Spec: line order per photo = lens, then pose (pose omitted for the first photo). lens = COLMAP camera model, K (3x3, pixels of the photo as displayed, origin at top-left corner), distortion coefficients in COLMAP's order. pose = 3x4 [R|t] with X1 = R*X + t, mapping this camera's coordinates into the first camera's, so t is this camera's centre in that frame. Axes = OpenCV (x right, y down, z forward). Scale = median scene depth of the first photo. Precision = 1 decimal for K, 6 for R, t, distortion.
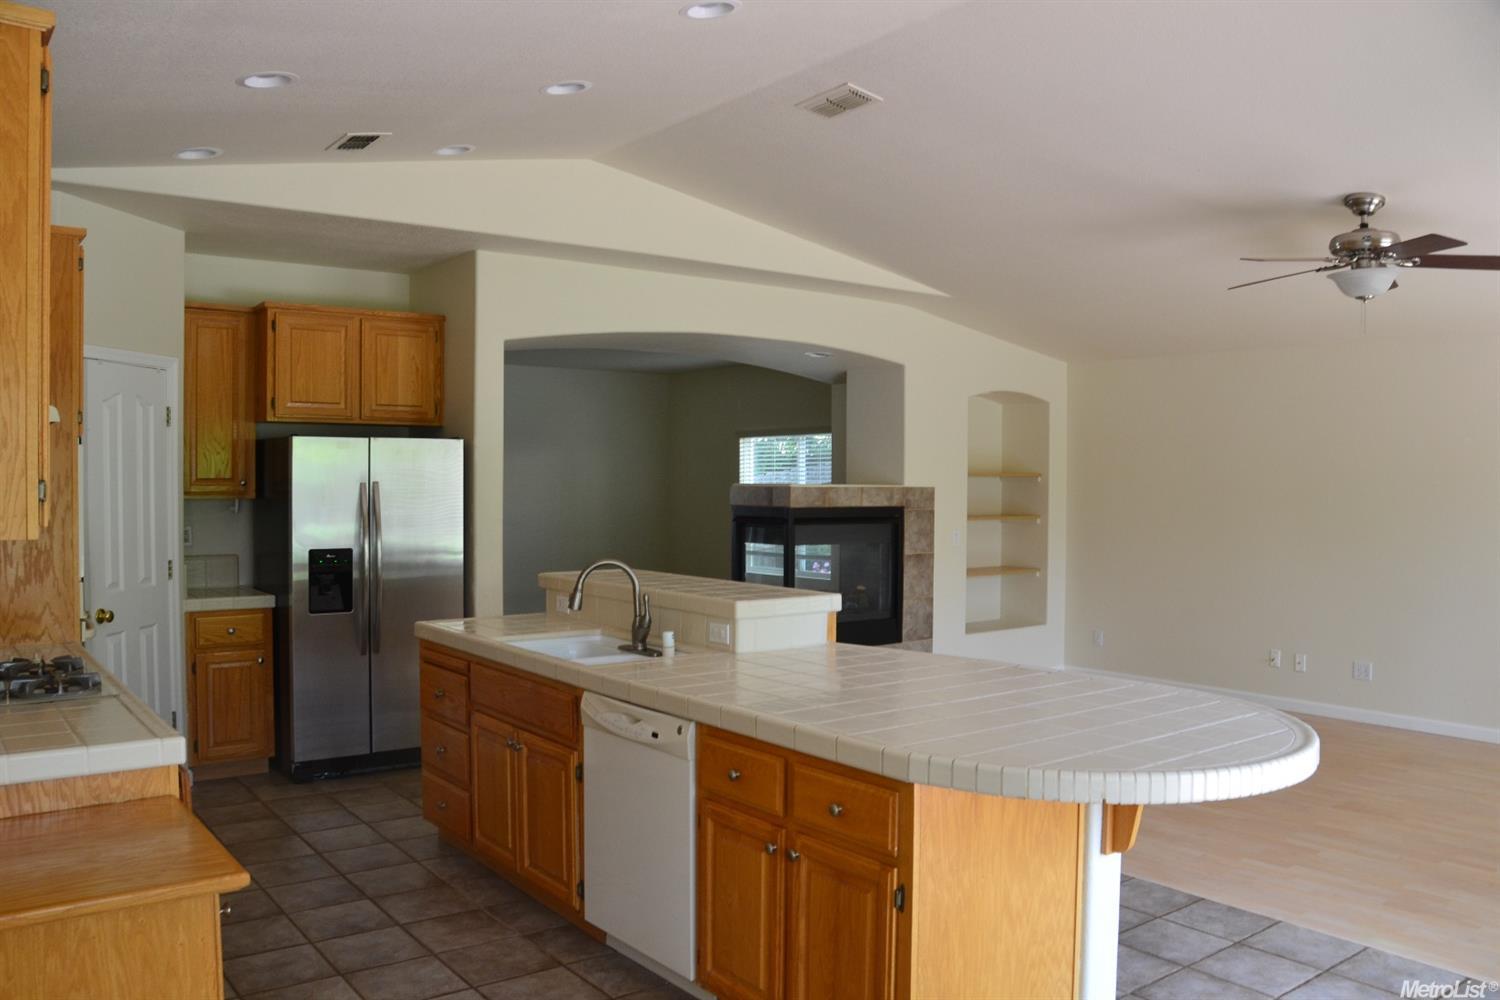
lens RADIAL K [[1182.4, 0, 741.8], [0, 1182.4, 503.1], [0, 0, 1]] dist [-0.161865, 0.110656]
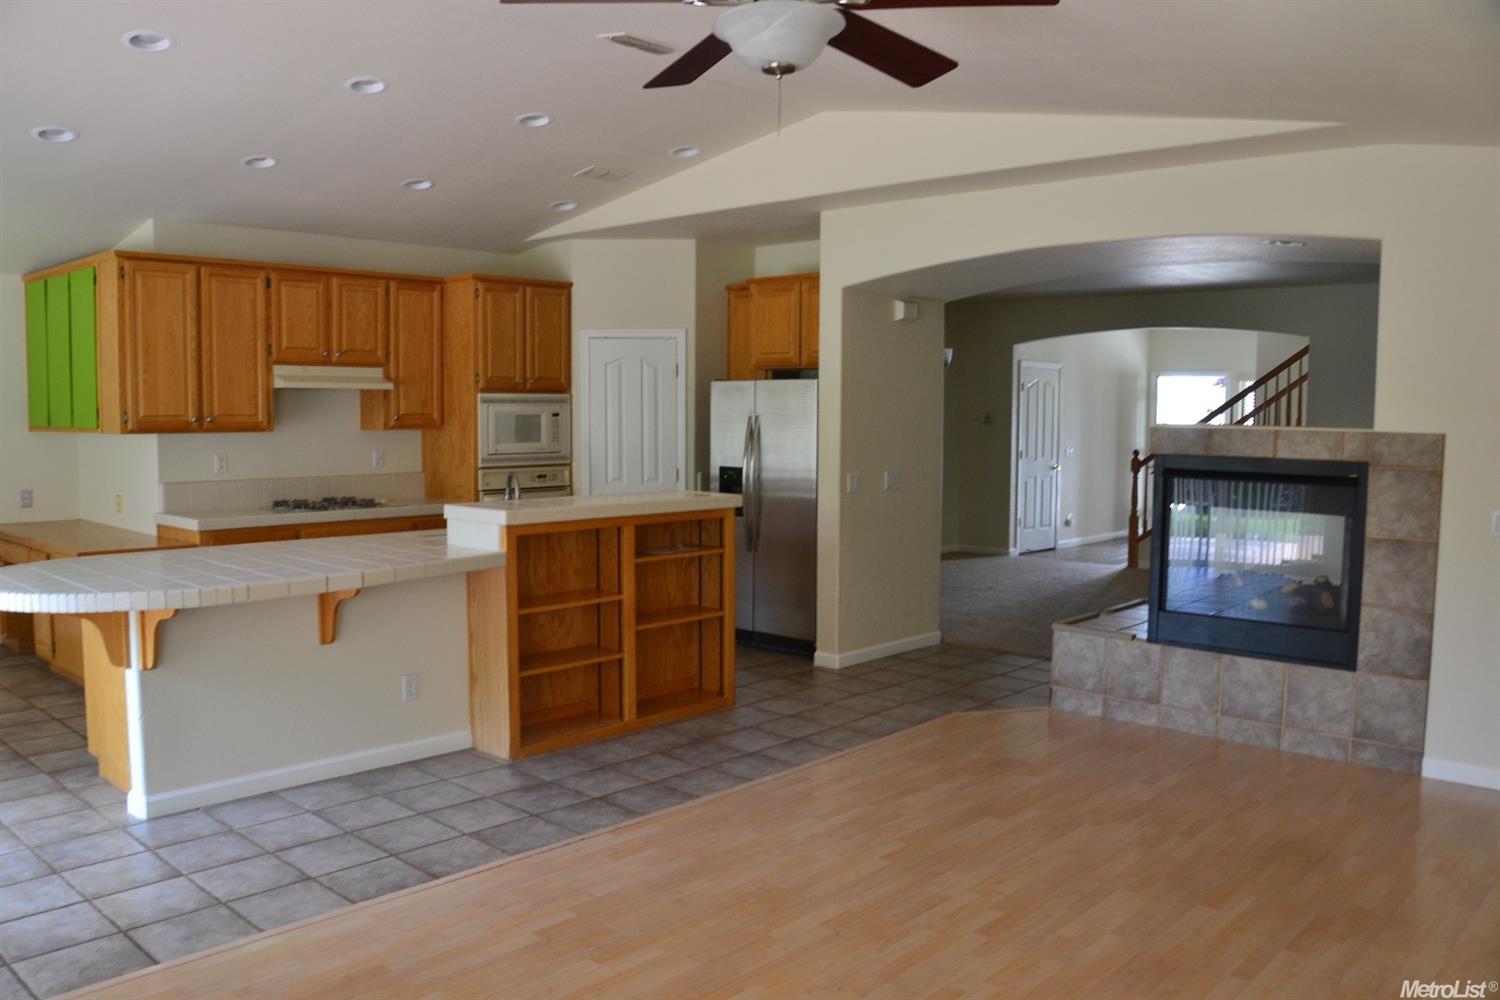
lens RADIAL K [[1182.4, 0, 741.8], [0, 1182.4, 503.1], [0, 0, 1]] dist [-0.161865, 0.110656]
pose [[0.177492, 0.073589, -0.981367, 0.685053], [-0.024772, 0.997218, 0.070297, -0.009923], [0.983810, 0.011833, 0.178821, 0.554587]]
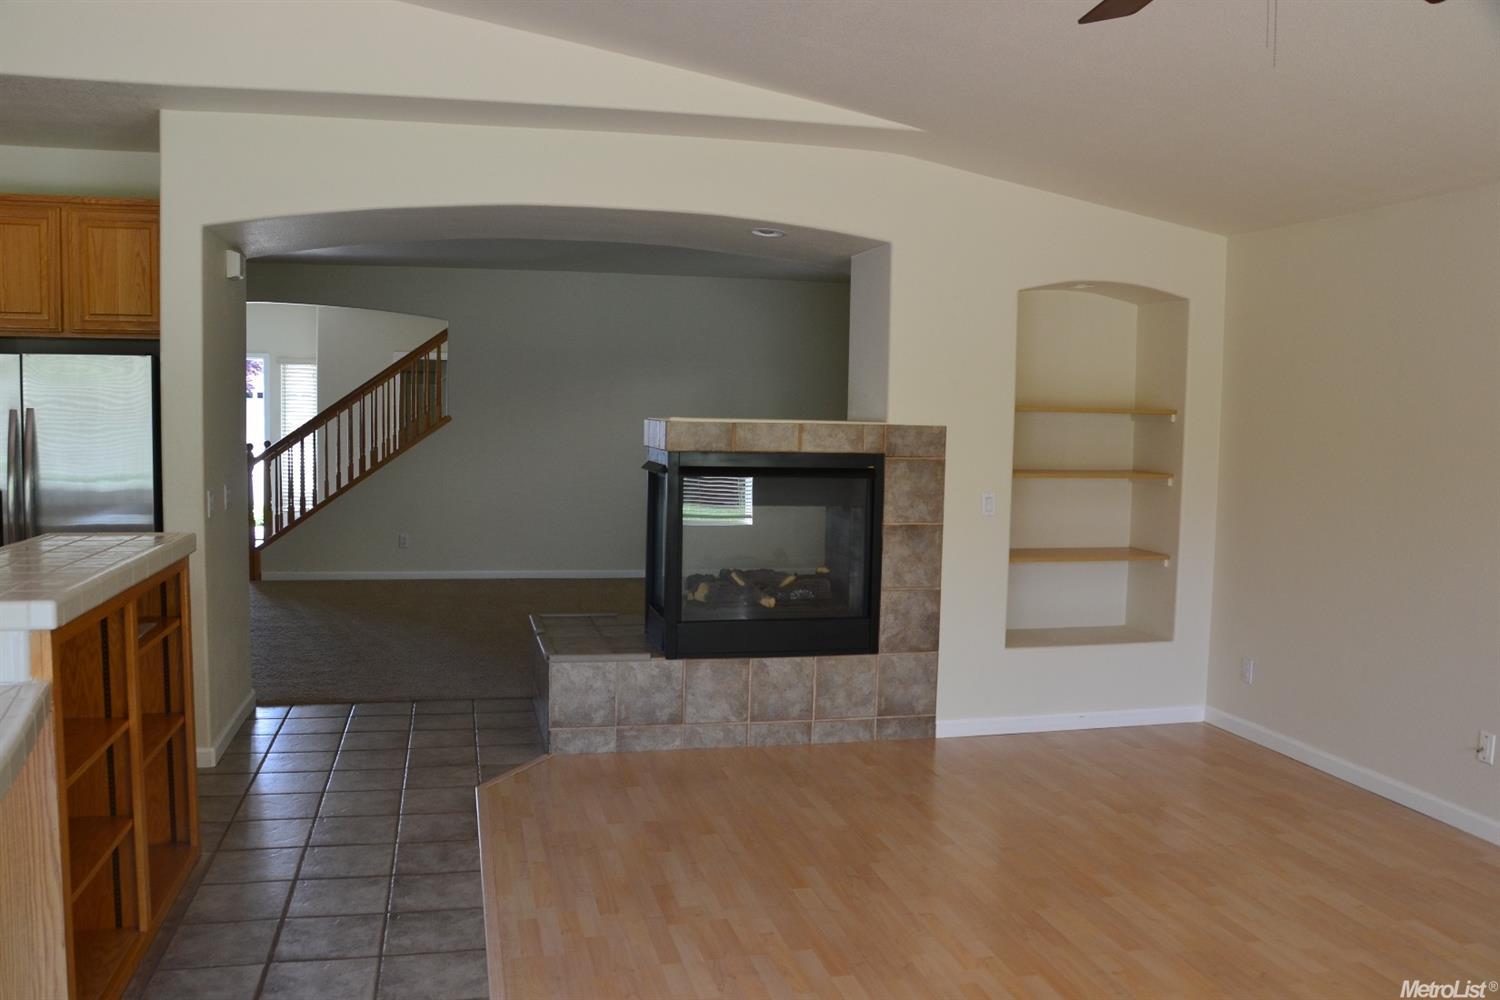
lens RADIAL K [[1231.4, 0, 750.0], [0, 1231.4, 500.0], [0, 0, 1]] dist [-0.151064, 0.125524]
pose [[0.914629, 0.041489, -0.402161, 0.350592], [-0.021068, 0.998260, 0.055071, -0.007776], [0.403746, -0.041897, 0.913911, 0.326758]]
